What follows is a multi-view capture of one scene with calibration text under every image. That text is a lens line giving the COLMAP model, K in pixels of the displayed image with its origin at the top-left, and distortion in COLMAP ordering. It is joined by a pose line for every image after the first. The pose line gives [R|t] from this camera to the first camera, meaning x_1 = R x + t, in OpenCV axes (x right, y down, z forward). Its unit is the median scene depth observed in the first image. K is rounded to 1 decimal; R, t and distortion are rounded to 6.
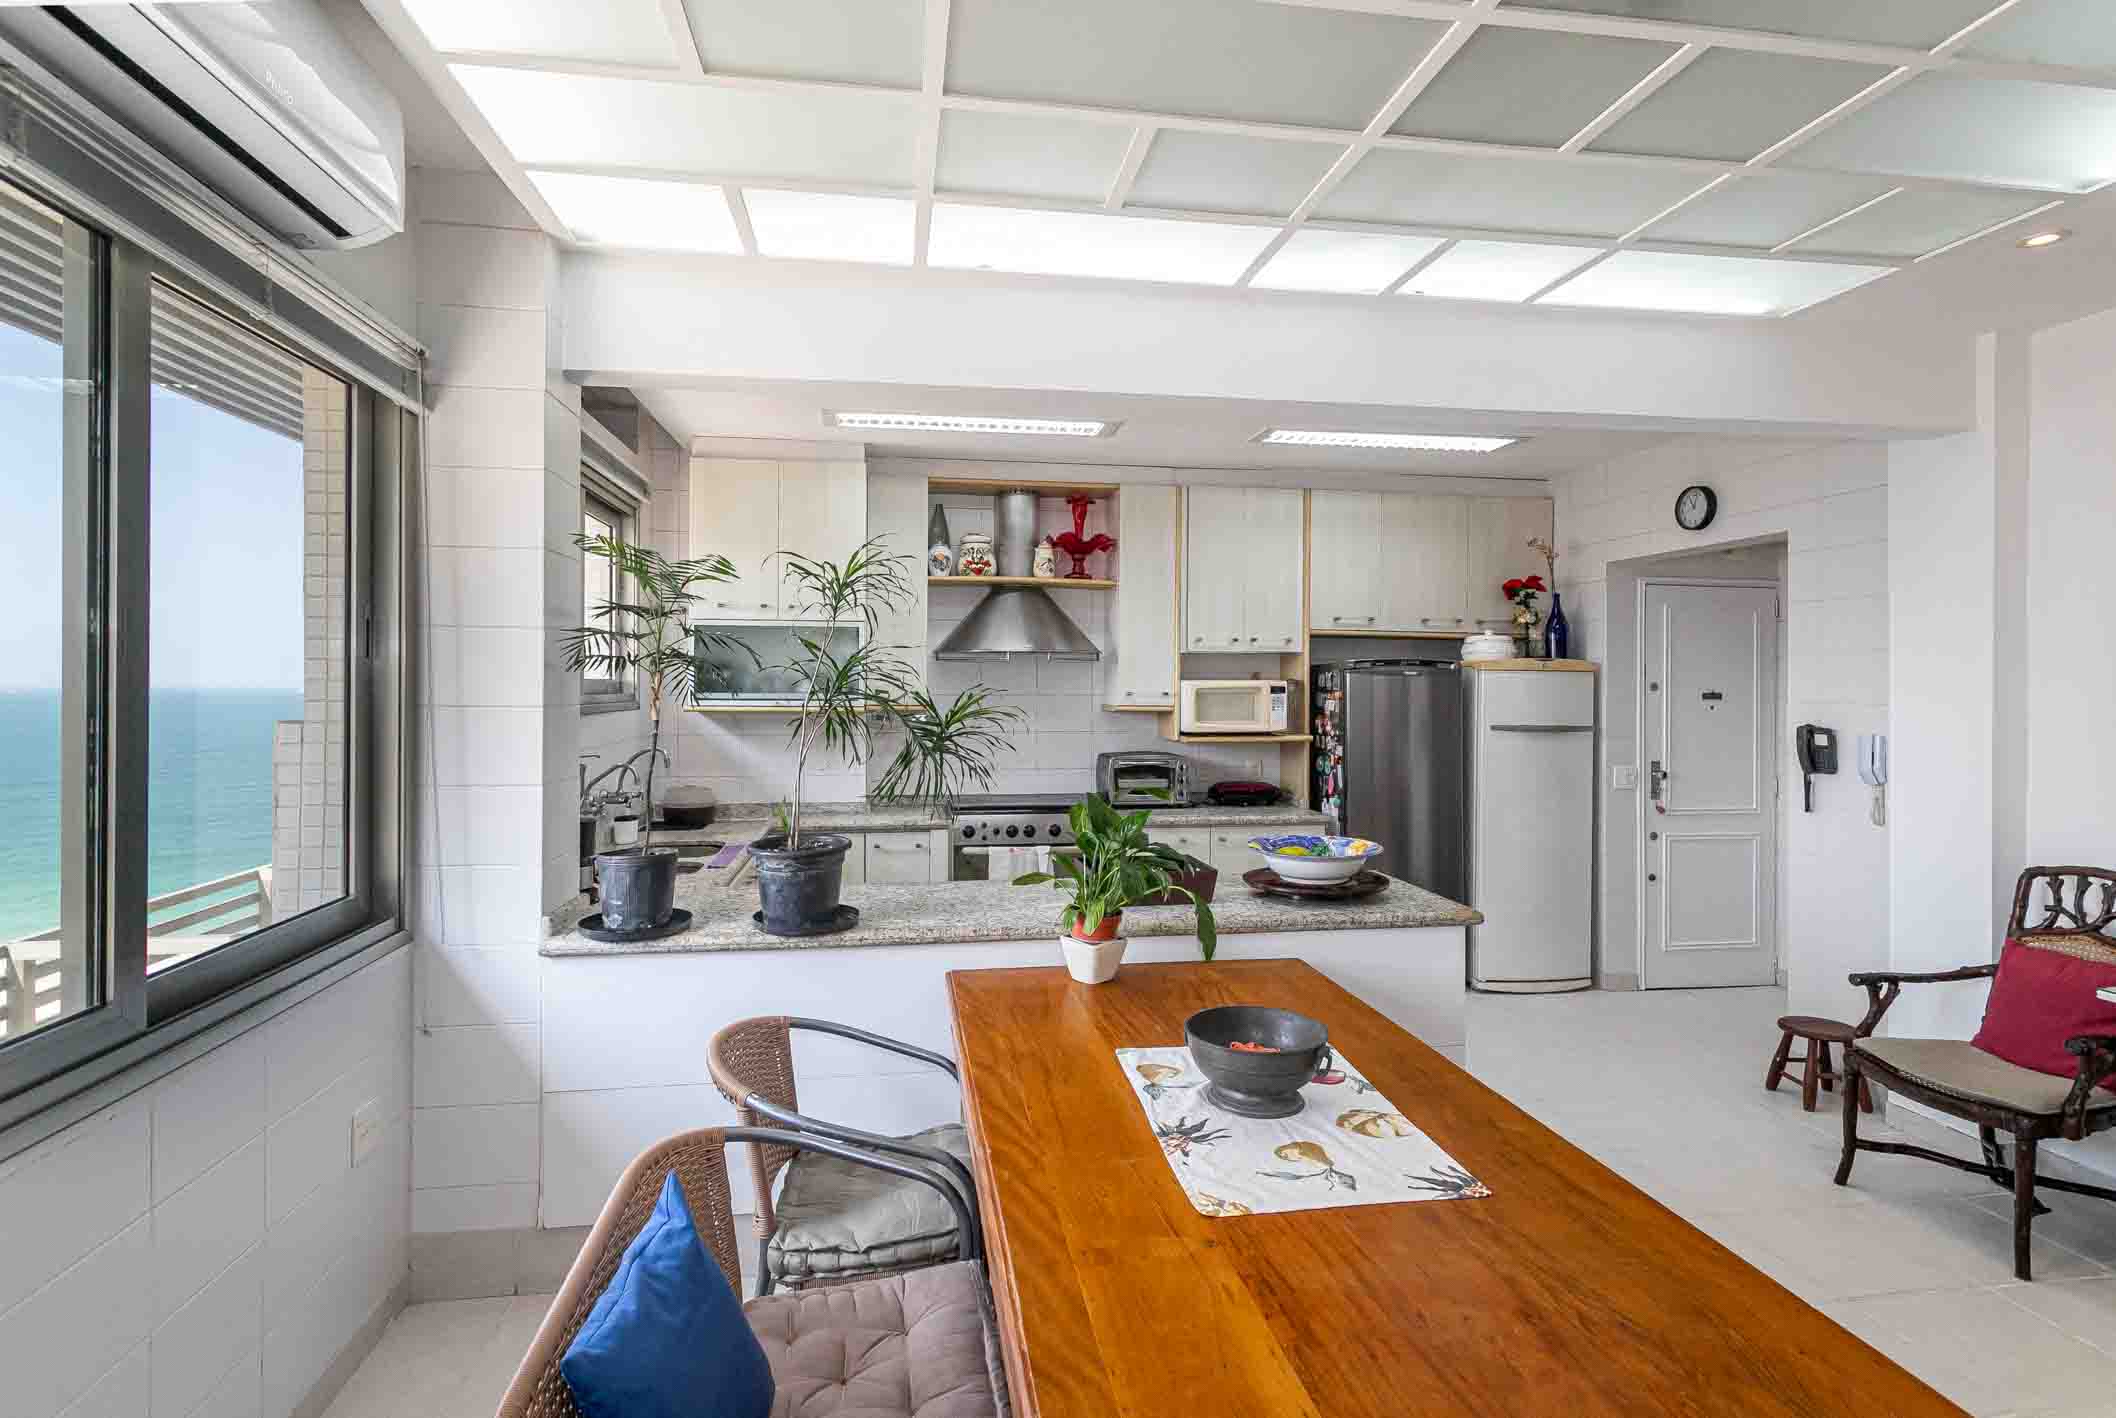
lens RADIAL K [[1024.9, 0, 1058.0], [0, 1024.9, 709.0], [0, 0, 1]] dist [0.003009, 0.000945]
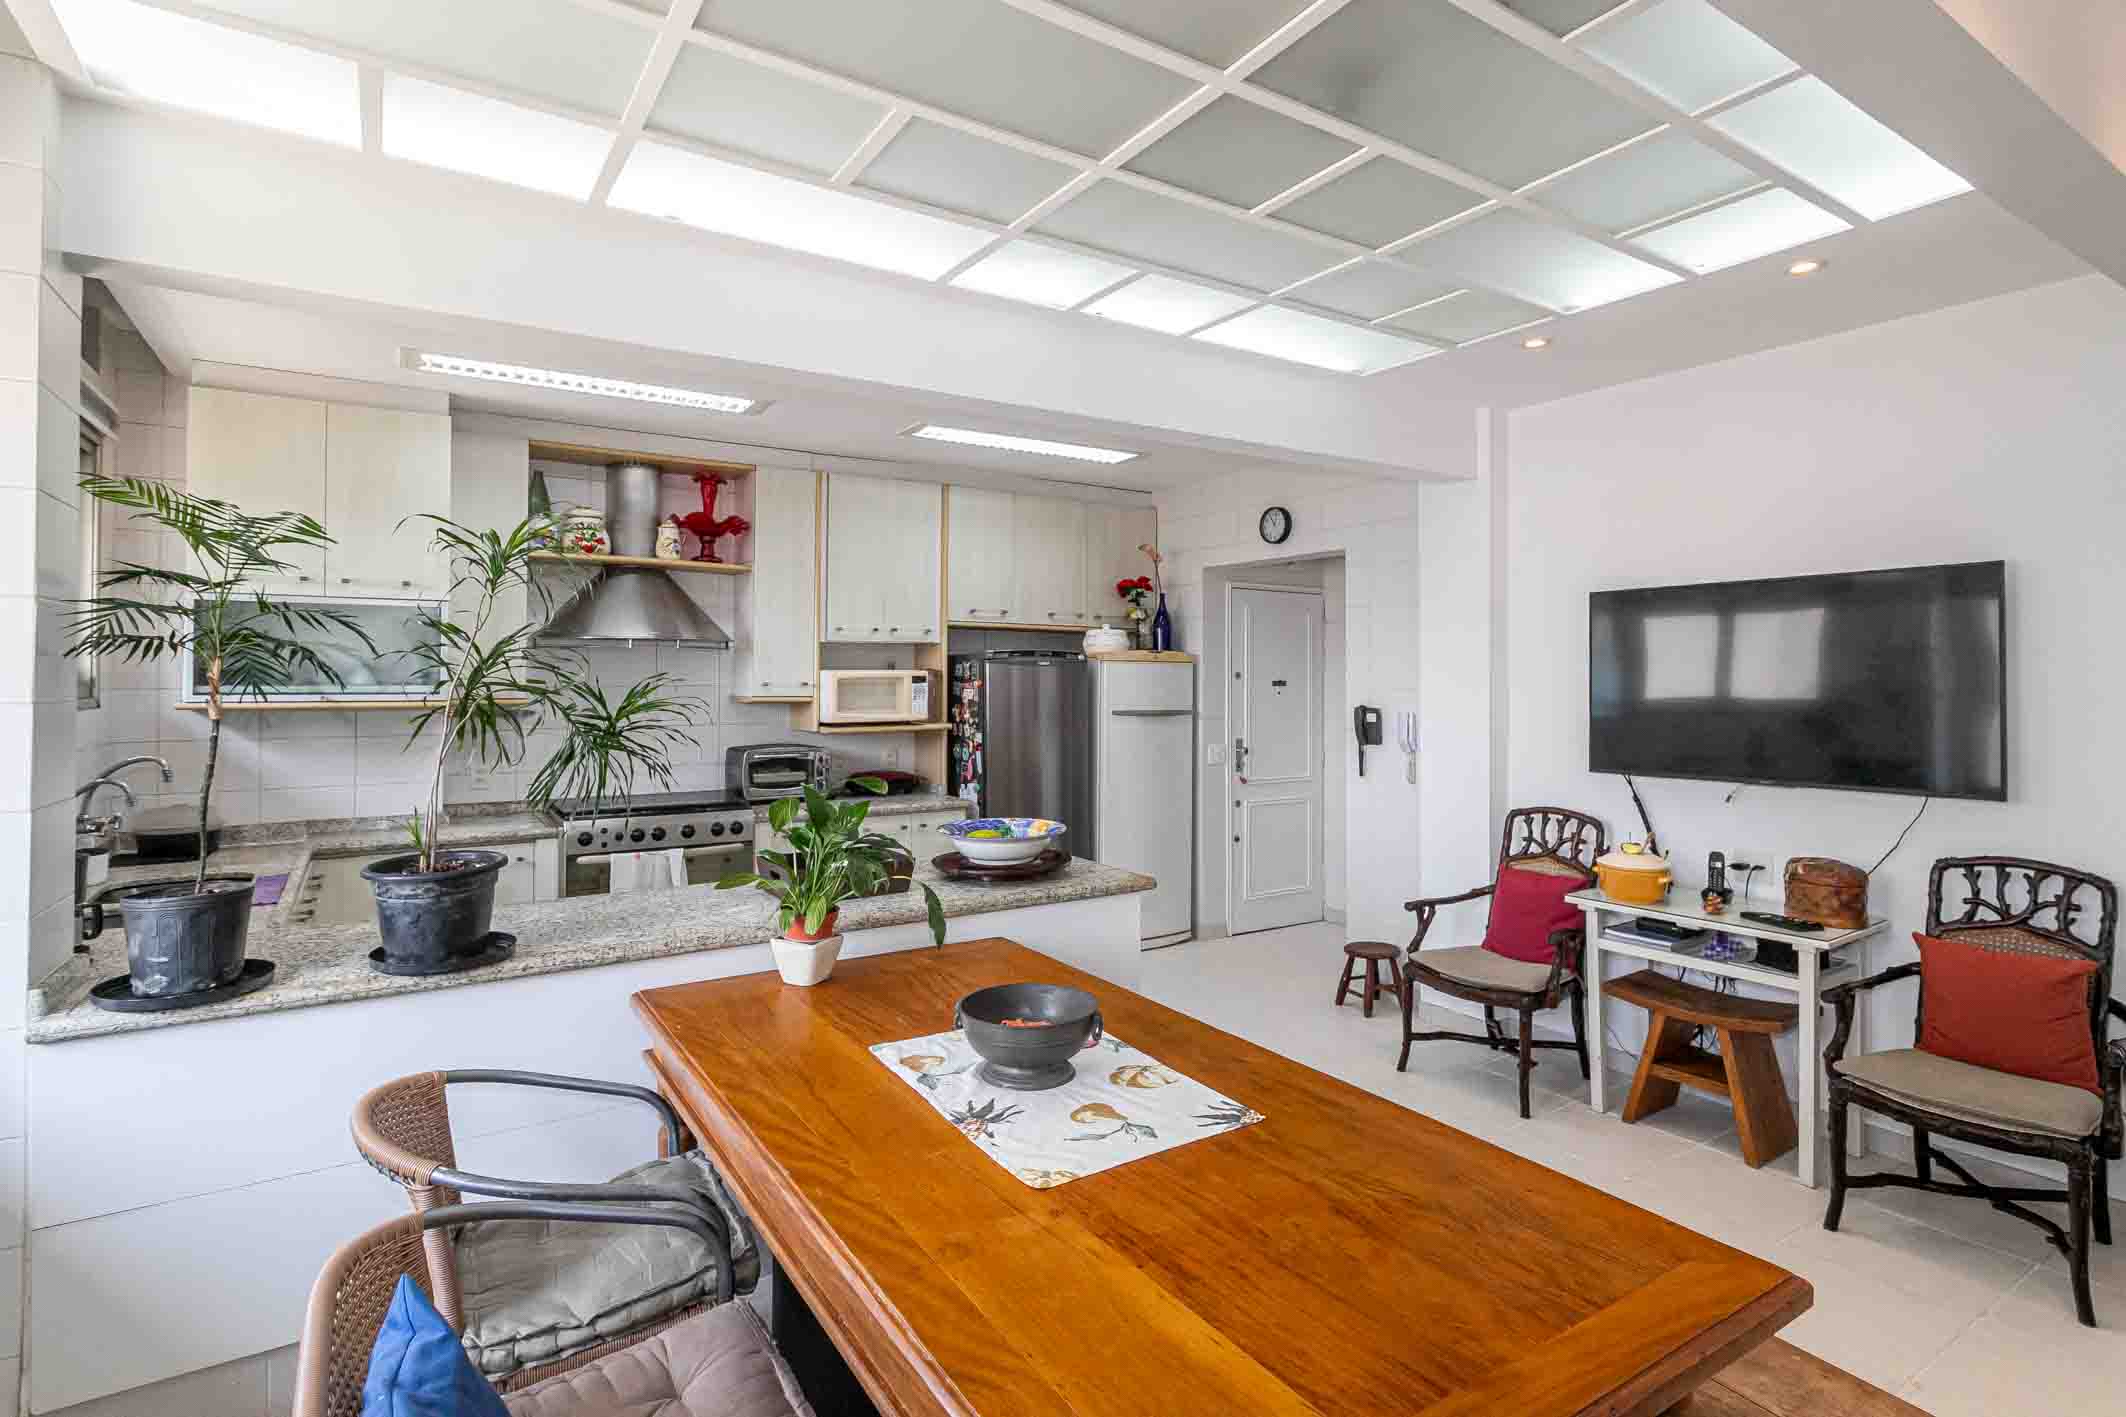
lens RADIAL K [[1021.0, 0, 1064.9], [0, 1021.0, 688.6], [0, 0, 1]] dist [0.000556, 0.000792]
pose [[0.912424, -0.007084, 0.409185, -0.124738], [0.011727, 0.999892, -0.008840, 0.001999], [-0.409078, 0.012864, 0.912409, 0.026697]]
